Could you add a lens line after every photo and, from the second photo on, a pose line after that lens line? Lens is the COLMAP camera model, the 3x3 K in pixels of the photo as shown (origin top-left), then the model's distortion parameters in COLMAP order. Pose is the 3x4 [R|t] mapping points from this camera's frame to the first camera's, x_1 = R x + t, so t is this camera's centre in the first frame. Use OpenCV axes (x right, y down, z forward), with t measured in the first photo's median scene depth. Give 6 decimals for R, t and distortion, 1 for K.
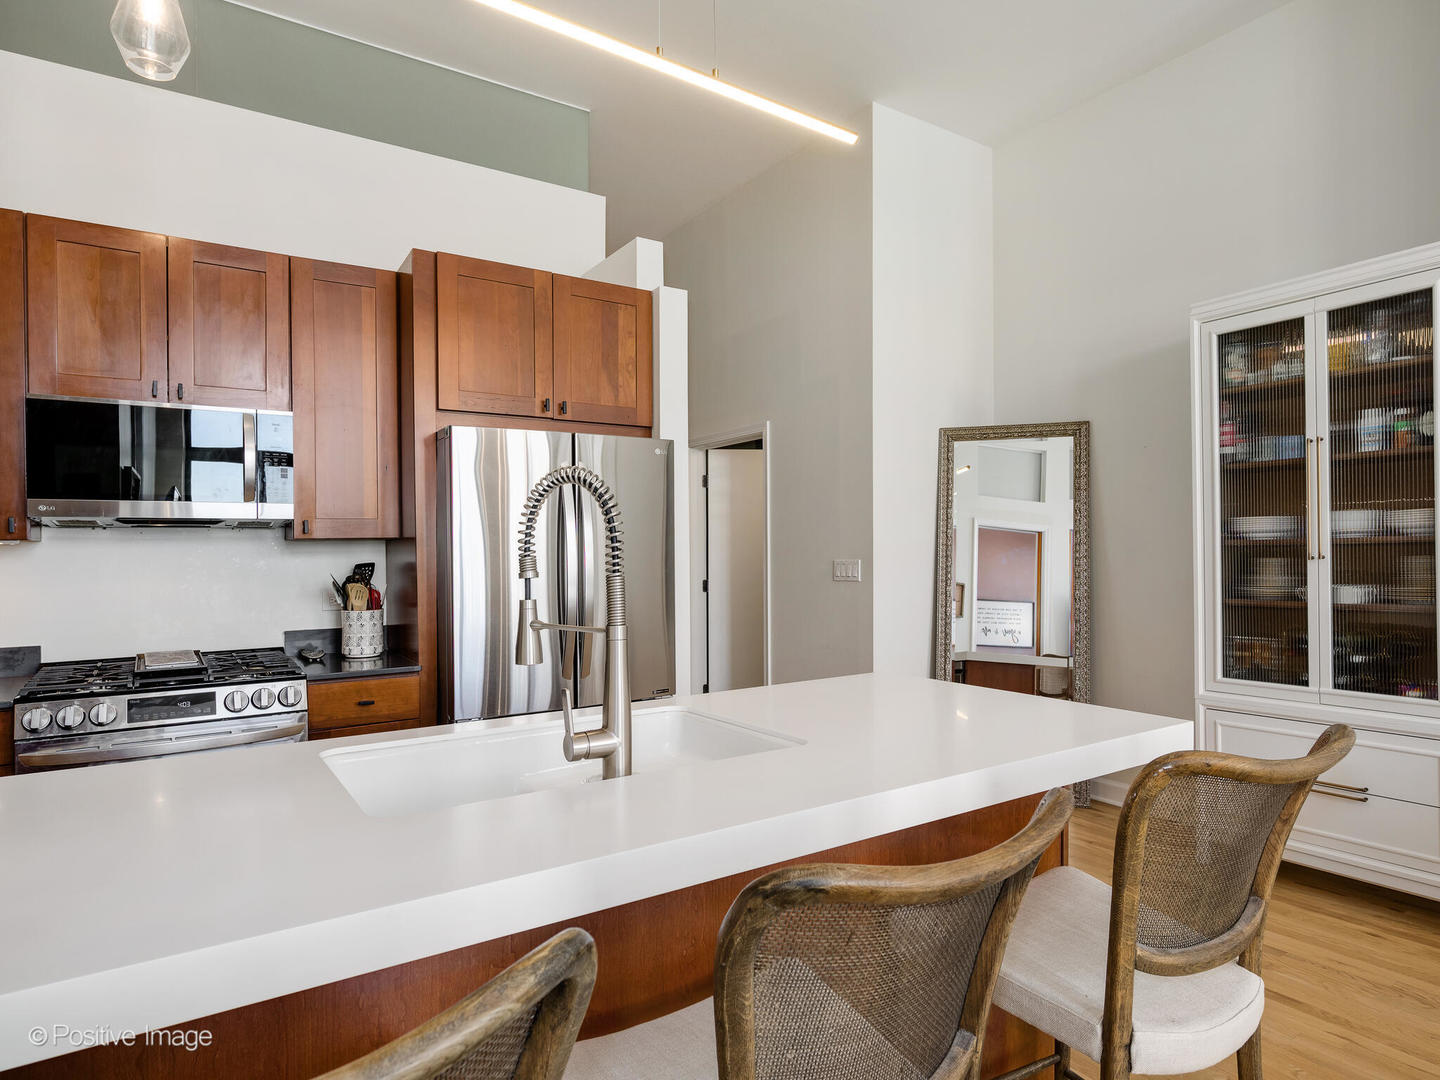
lens RADIAL K [[847.6, 0, 687.9], [0, 847.6, 542.0], [0, 0, 1]] dist [0.001605, -0.000186]
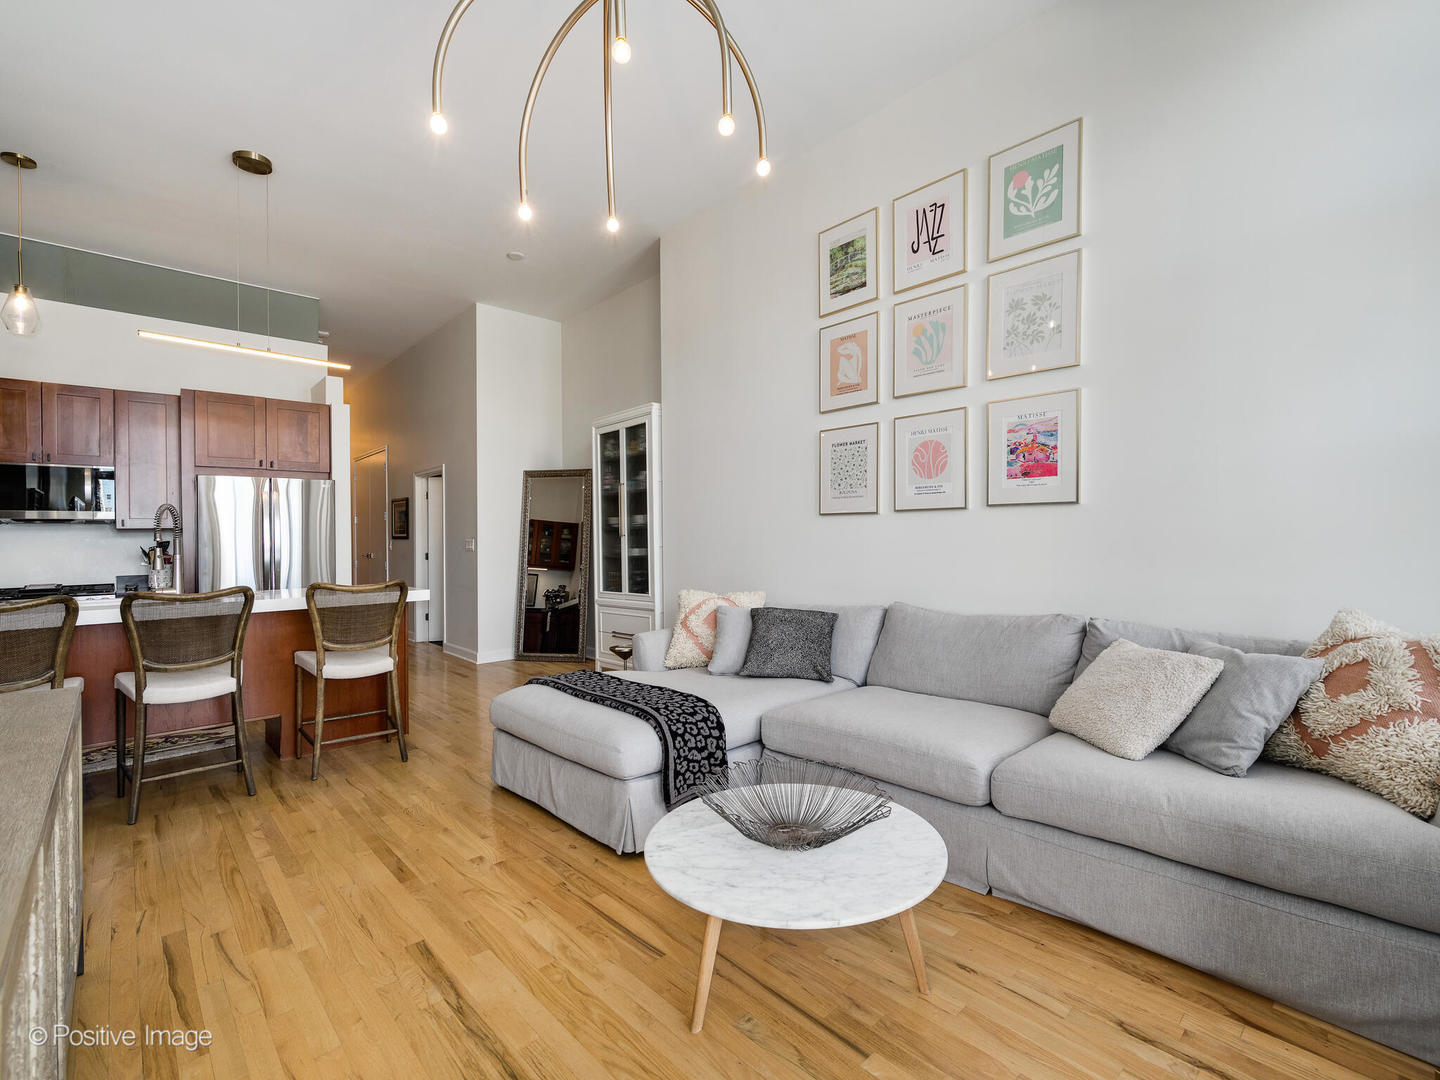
lens RADIAL K [[673.0, 0, 715.7], [0, 673.0, 535.5], [0, 0, 1]] dist [-0.000951, -0.000009]
pose [[0.985858, -0.007741, 0.167407, 0.652491], [0.008655, 0.999951, -0.004730, 0.030786], [-0.167362, 0.006112, 0.985877, -0.794300]]
